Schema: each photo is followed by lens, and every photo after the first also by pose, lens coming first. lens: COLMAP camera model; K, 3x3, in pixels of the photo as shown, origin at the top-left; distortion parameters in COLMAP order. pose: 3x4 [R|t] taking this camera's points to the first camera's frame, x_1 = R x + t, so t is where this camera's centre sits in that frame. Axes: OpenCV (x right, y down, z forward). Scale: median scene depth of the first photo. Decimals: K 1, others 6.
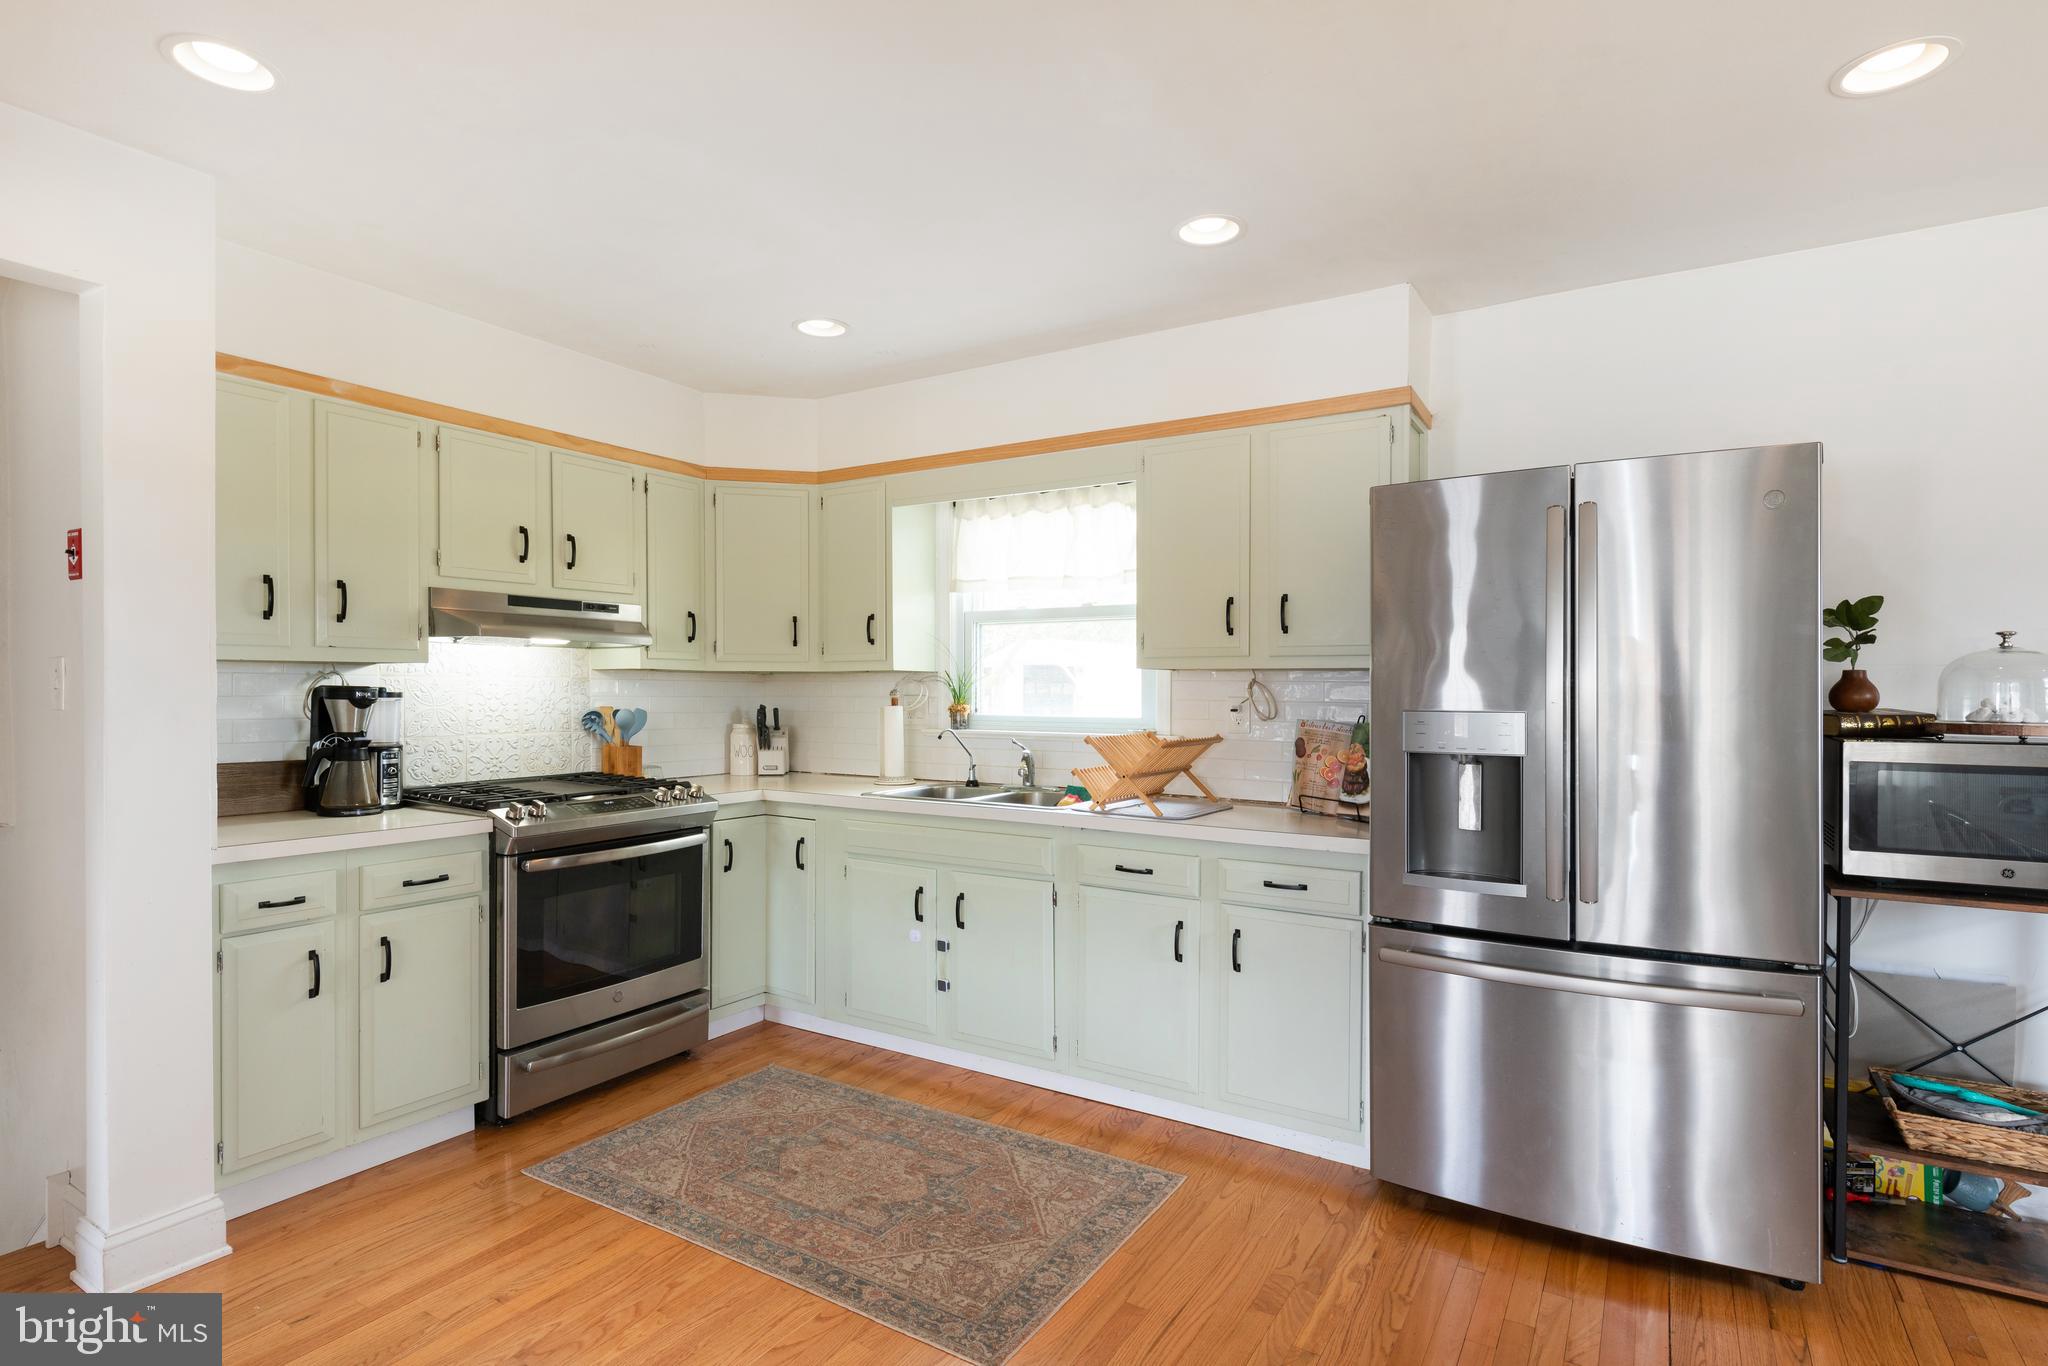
lens RADIAL K [[1028.8, 0, 1014.3], [0, 1028.8, 696.1], [0, 0, 1]] dist [-0.002332, -0.000282]
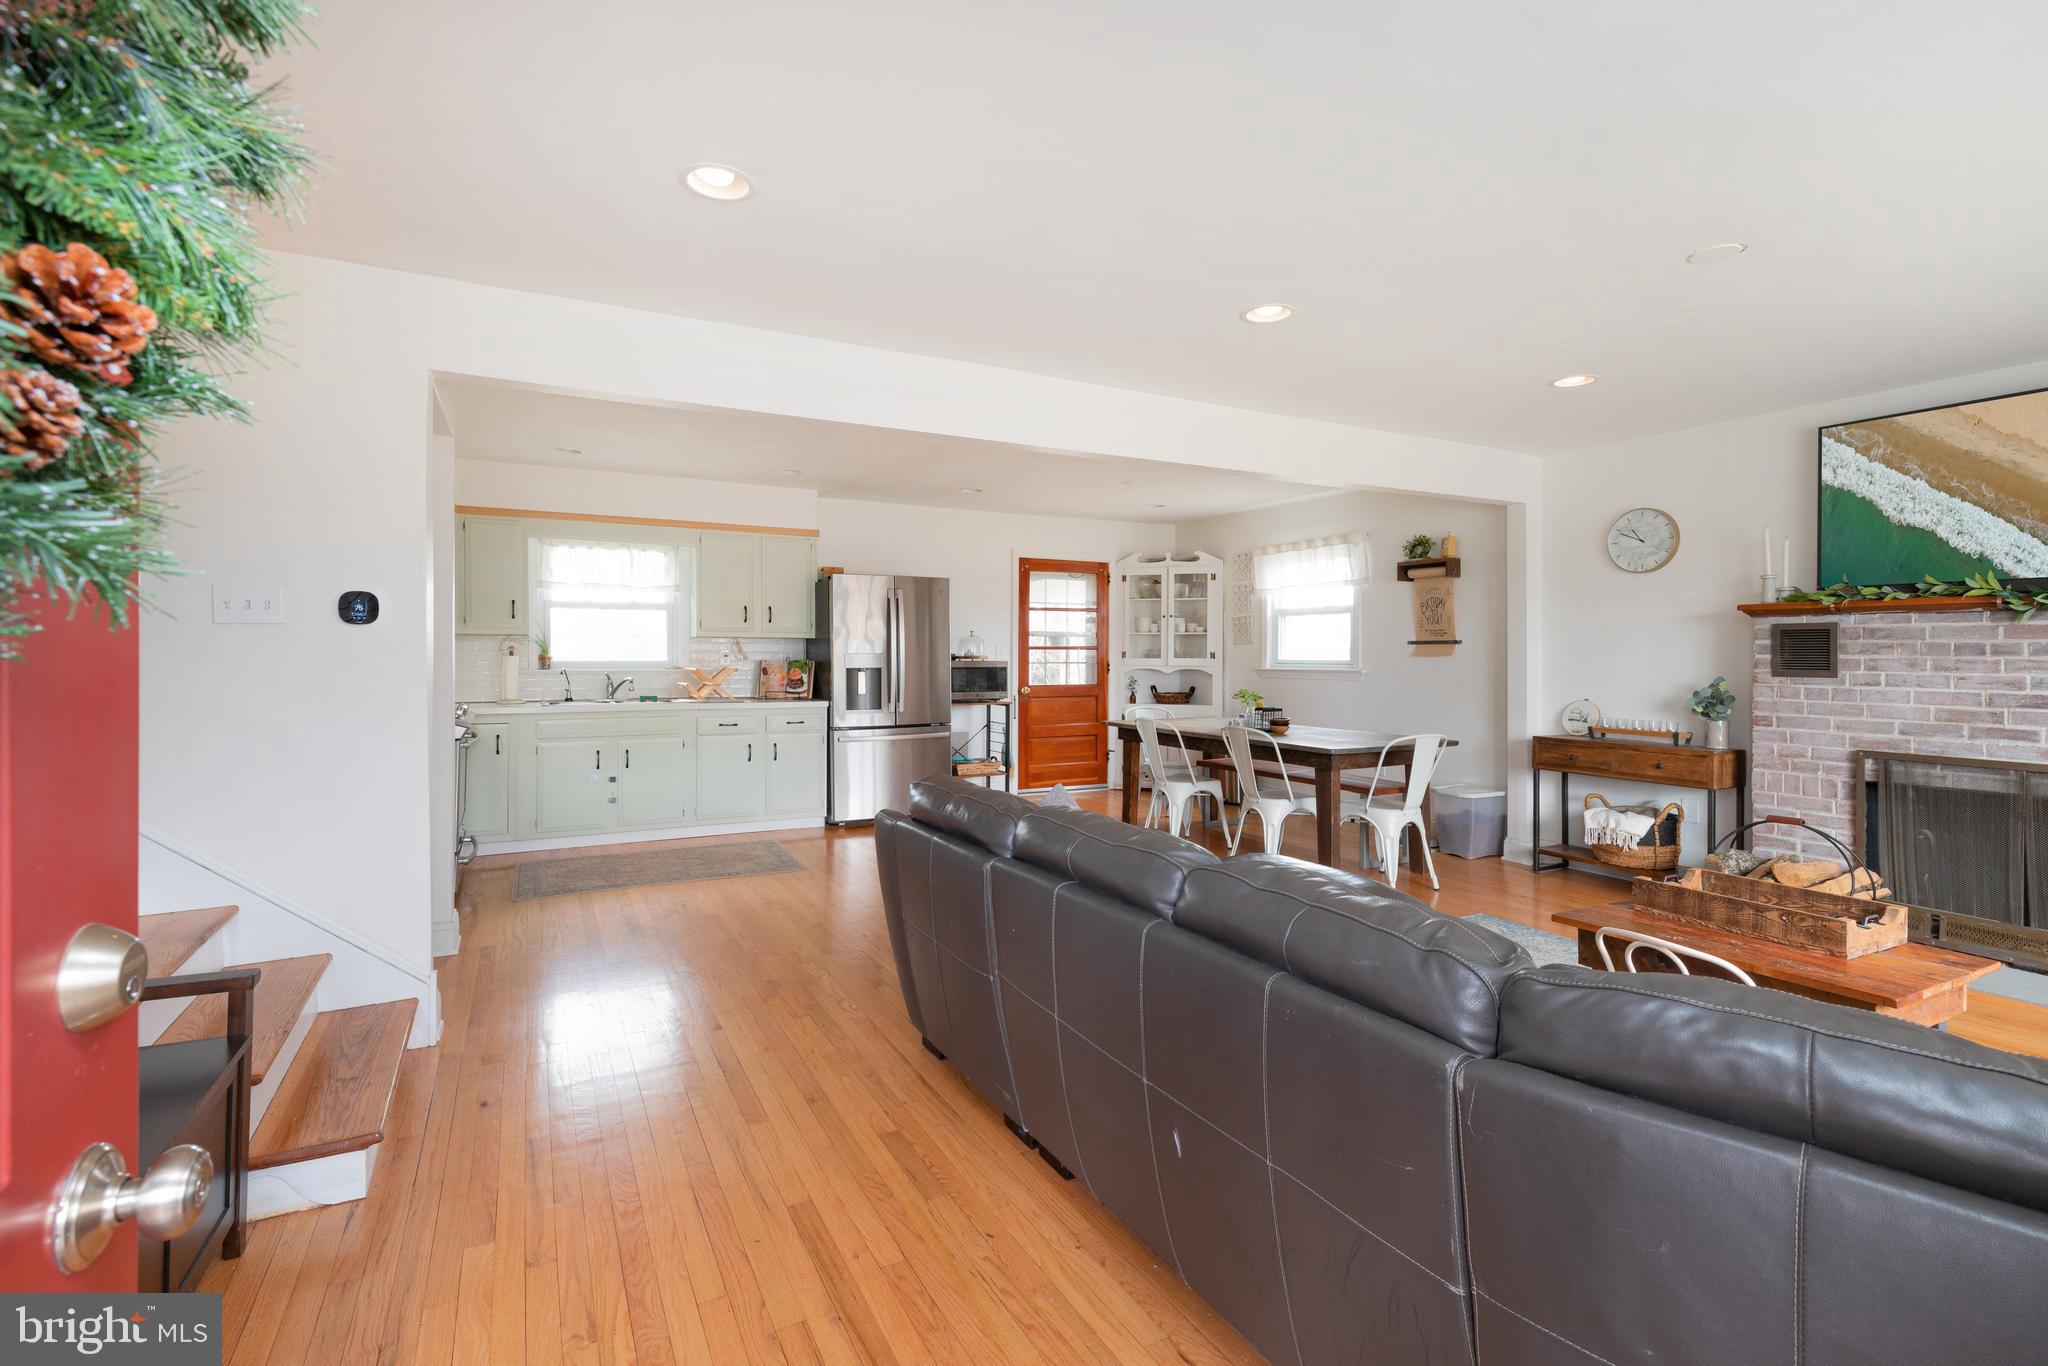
lens RADIAL K [[930.9, 0, 1017.2], [0, 930.9, 632.9], [0, 0, 1]] dist [0.002215, 0.000560]
pose [[0.498811, 0.016364, 0.866556, -1.221892], [0.005026, 0.999750, -0.021772, 0.012121], [-0.866696, 0.015215, 0.498604, -0.531228]]
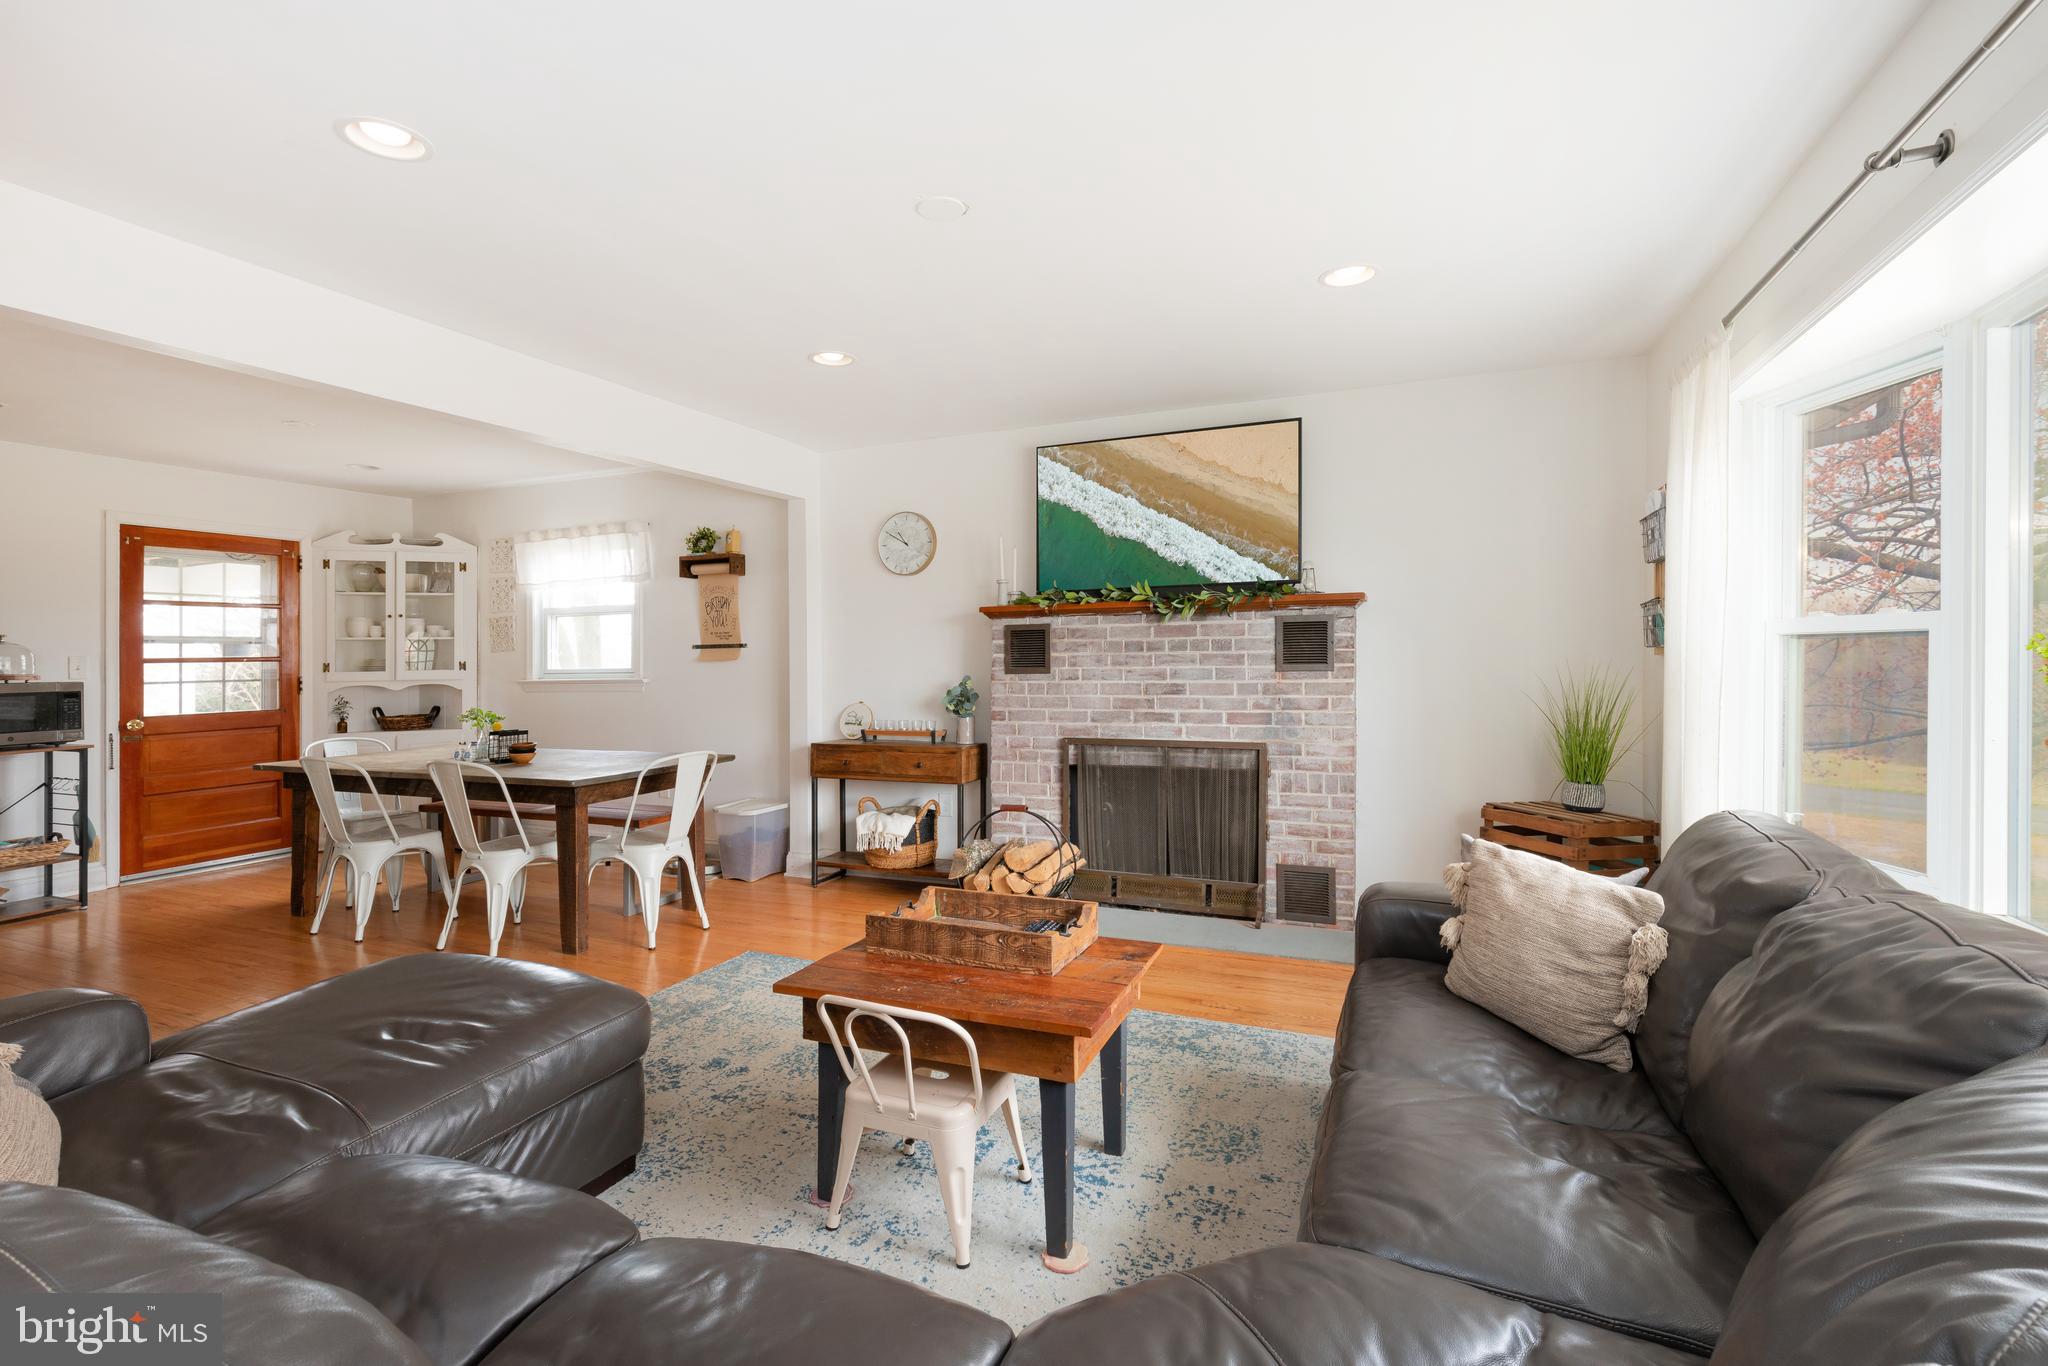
lens RADIAL K [[925.4, 0, 1021.2], [0, 925.4, 645.5], [0, 0, 1]] dist [0.003099, 0.000091]
pose [[-0.159912, 0.010397, 0.987076, -0.943297], [0.022457, 0.999724, -0.006892, 0.017324], [-0.986876, 0.021064, -0.160102, -0.597002]]
